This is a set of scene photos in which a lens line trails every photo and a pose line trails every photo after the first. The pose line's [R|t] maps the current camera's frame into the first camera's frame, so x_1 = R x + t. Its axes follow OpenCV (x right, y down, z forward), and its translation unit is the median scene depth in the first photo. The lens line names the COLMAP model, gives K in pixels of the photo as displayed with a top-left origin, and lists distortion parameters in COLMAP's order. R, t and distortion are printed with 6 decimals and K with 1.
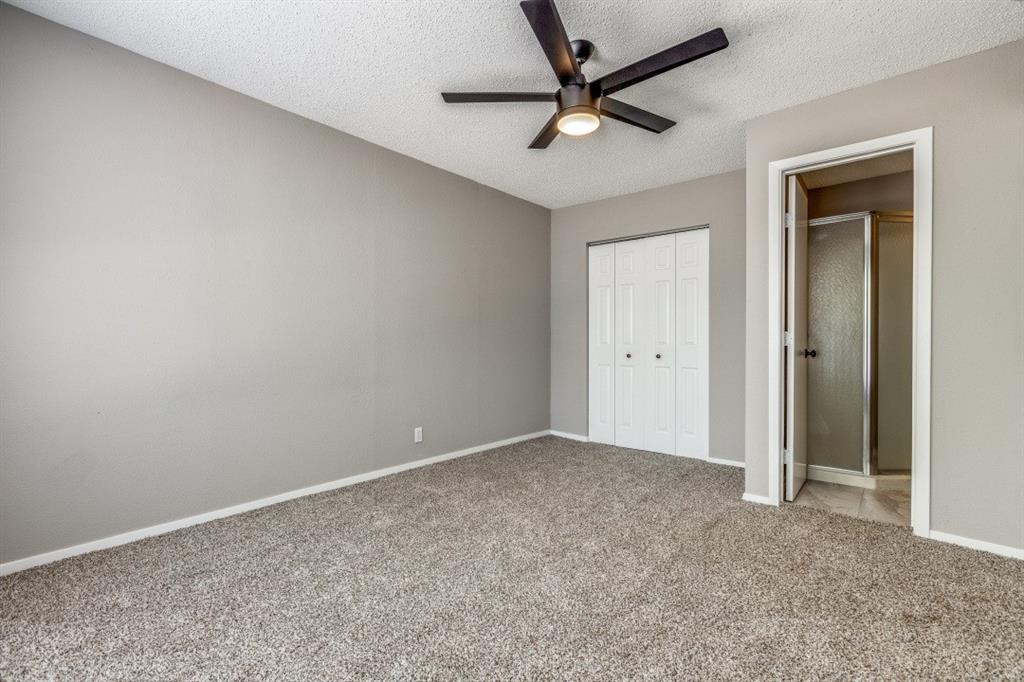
lens RADIAL K [[454.2, 0, 510.1], [0, 454.2, 341.5], [0, 0, 1]] dist [-0.002386, 0.000402]
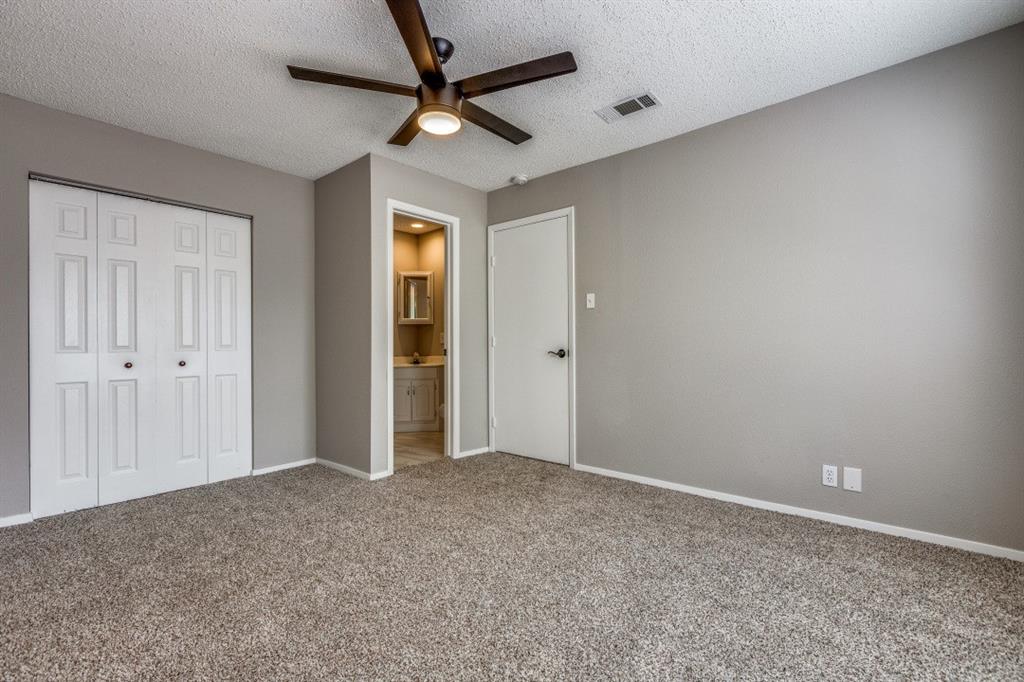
lens RADIAL K [[454.2, 0, 514.5], [0, 454.2, 343.0], [0, 0, 1]] dist [-0.002386, 0.000402]
pose [[0.002860, 0.000957, 0.999995, -0.472011], [0.006674, 0.999977, -0.000976, 0.002270], [-0.999974, 0.006676, 0.002853, 0.467693]]
